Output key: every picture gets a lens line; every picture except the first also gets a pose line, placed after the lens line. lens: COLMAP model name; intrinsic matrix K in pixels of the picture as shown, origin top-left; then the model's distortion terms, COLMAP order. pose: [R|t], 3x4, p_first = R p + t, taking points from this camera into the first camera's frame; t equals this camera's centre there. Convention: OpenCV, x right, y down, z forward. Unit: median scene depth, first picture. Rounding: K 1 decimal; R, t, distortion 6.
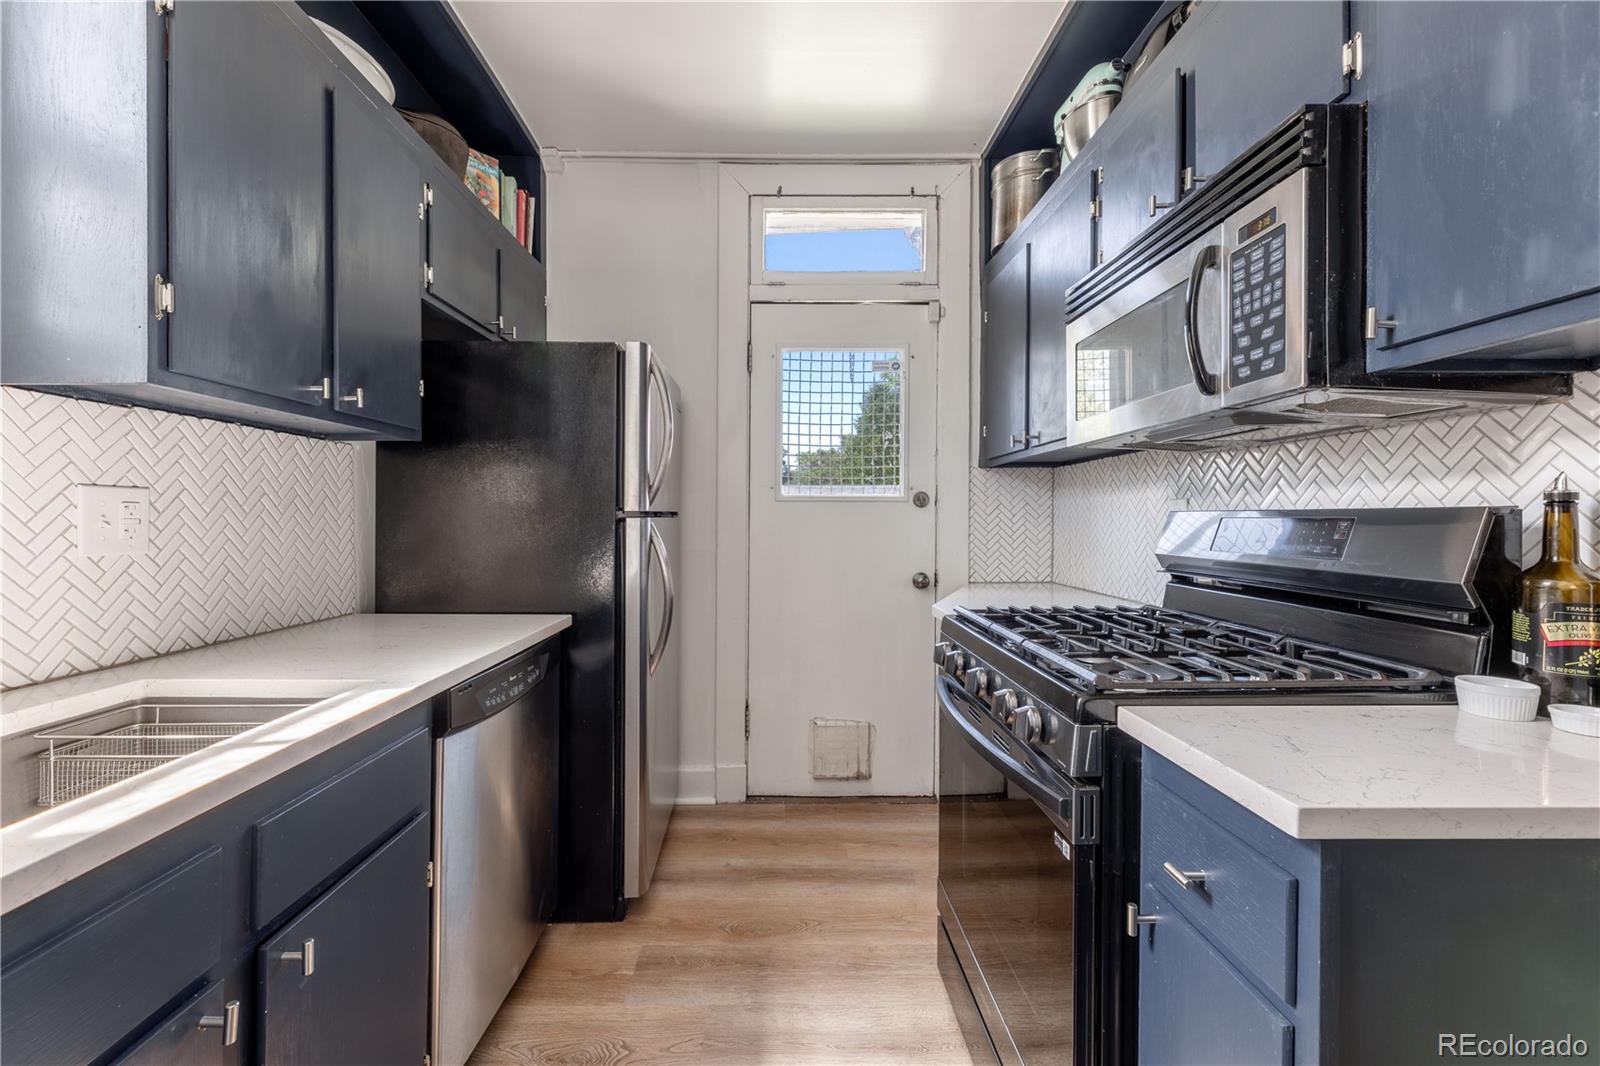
lens RADIAL K [[657.2, 0, 784.7], [0, 657.2, 513.7], [0, 0, 1]] dist [0.003120, 0.000317]
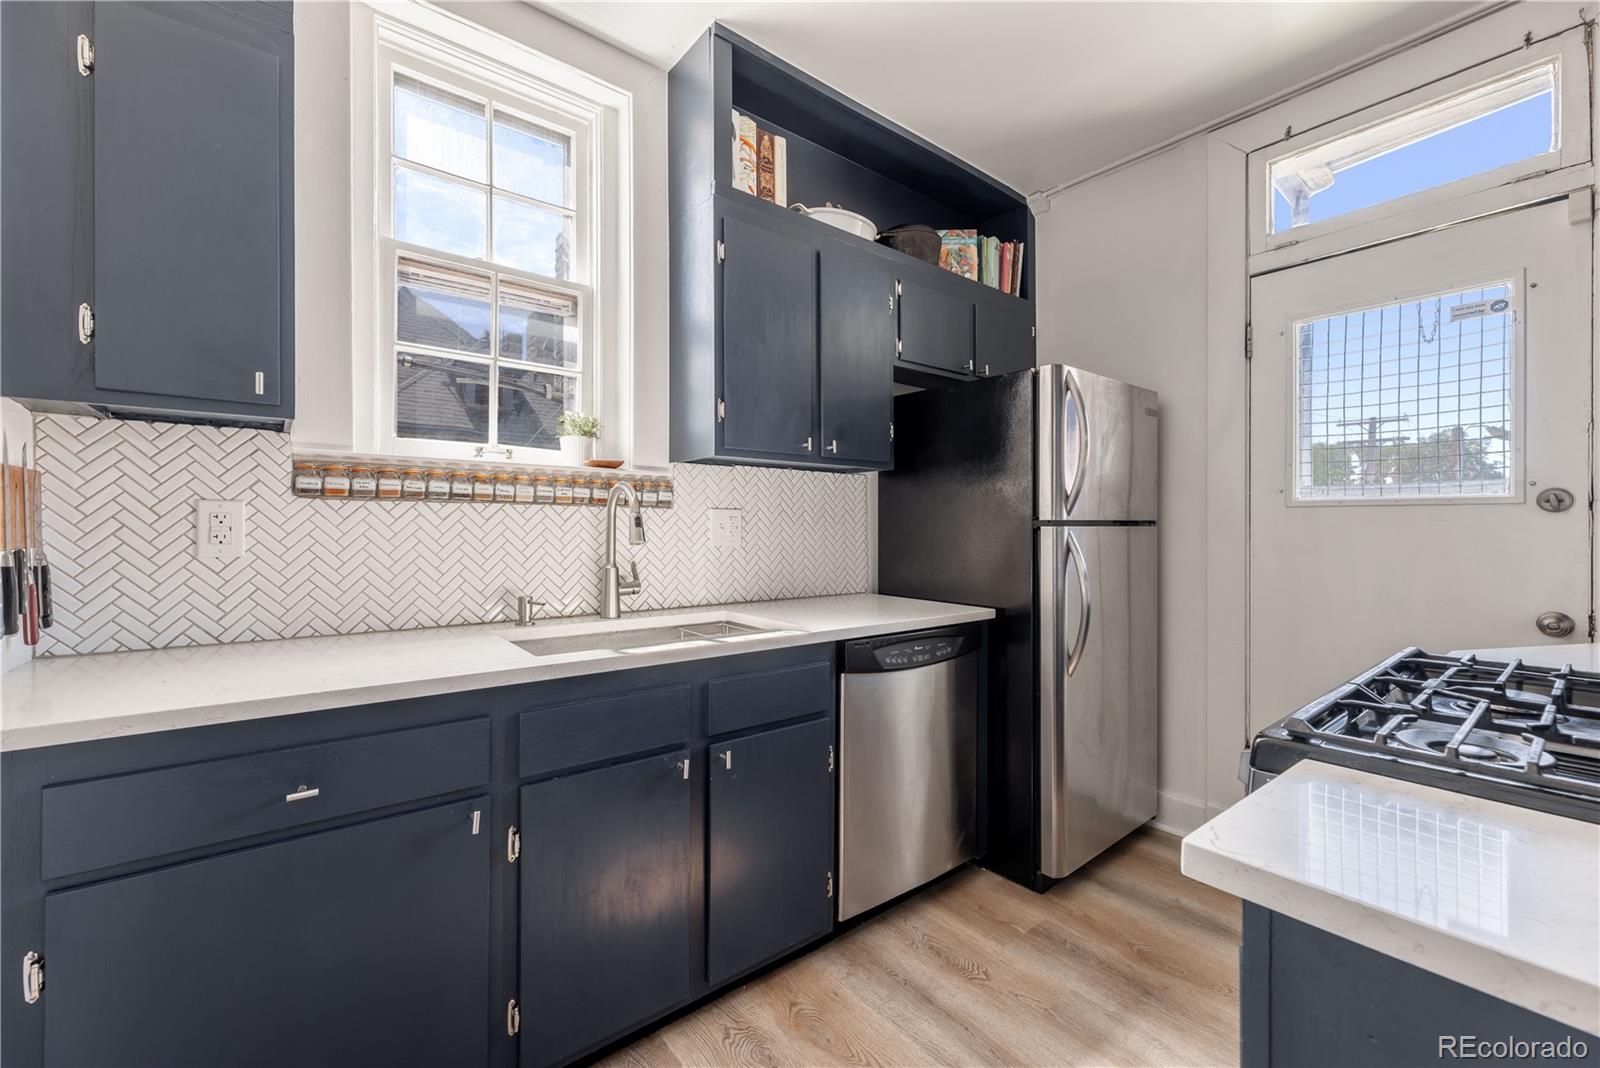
lens RADIAL K [[657.2, 0, 794.2], [0, 657.2, 518.1], [0, 0, 1]] dist [0.003120, 0.000317]
pose [[0.609089, -0.007656, -0.793065, 0.418493], [0.002049, 0.999965, -0.008080, 0.000519], [0.793099, 0.003297, 0.609084, 0.003690]]
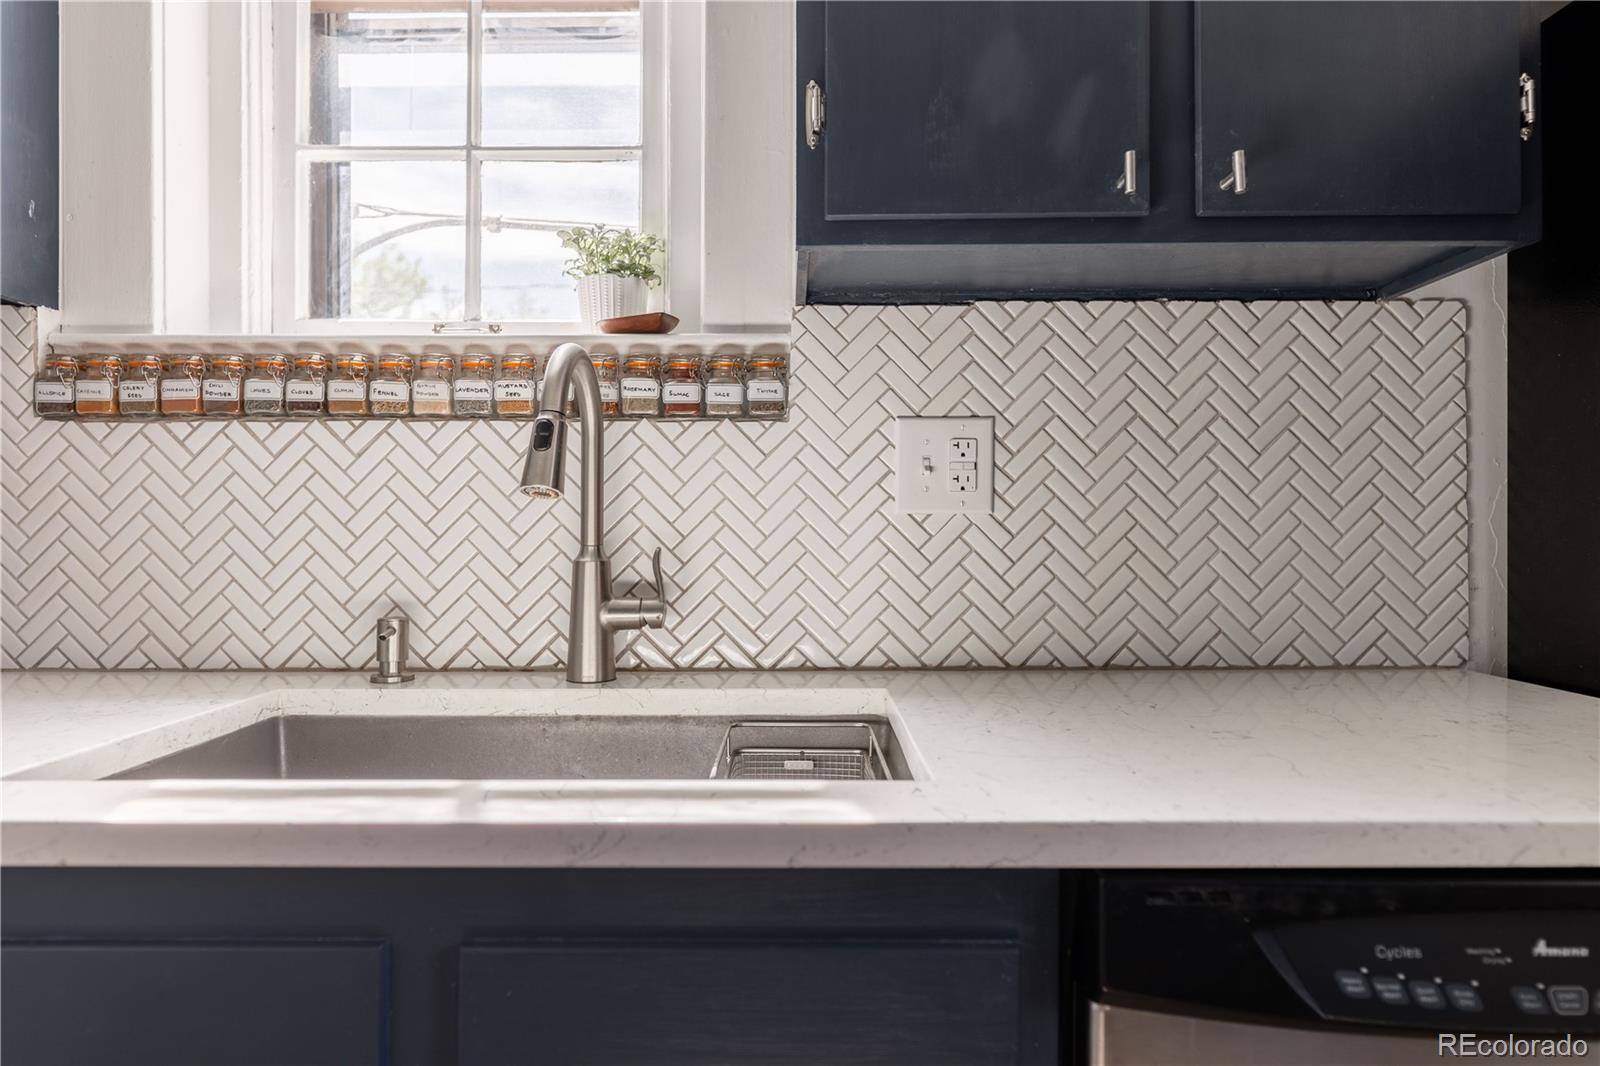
lens RADIAL K [[914.4, 0, 797.8], [0, 914.4, 532.9], [0, 0, 1]] dist [-0.005838, -0.001225]
pose [[-0.017524, -0.010917, -0.999787, -0.016698], [0.012112, 0.999865, -0.011130, 0.064838], [0.999773, -0.012304, -0.017389, 0.598638]]
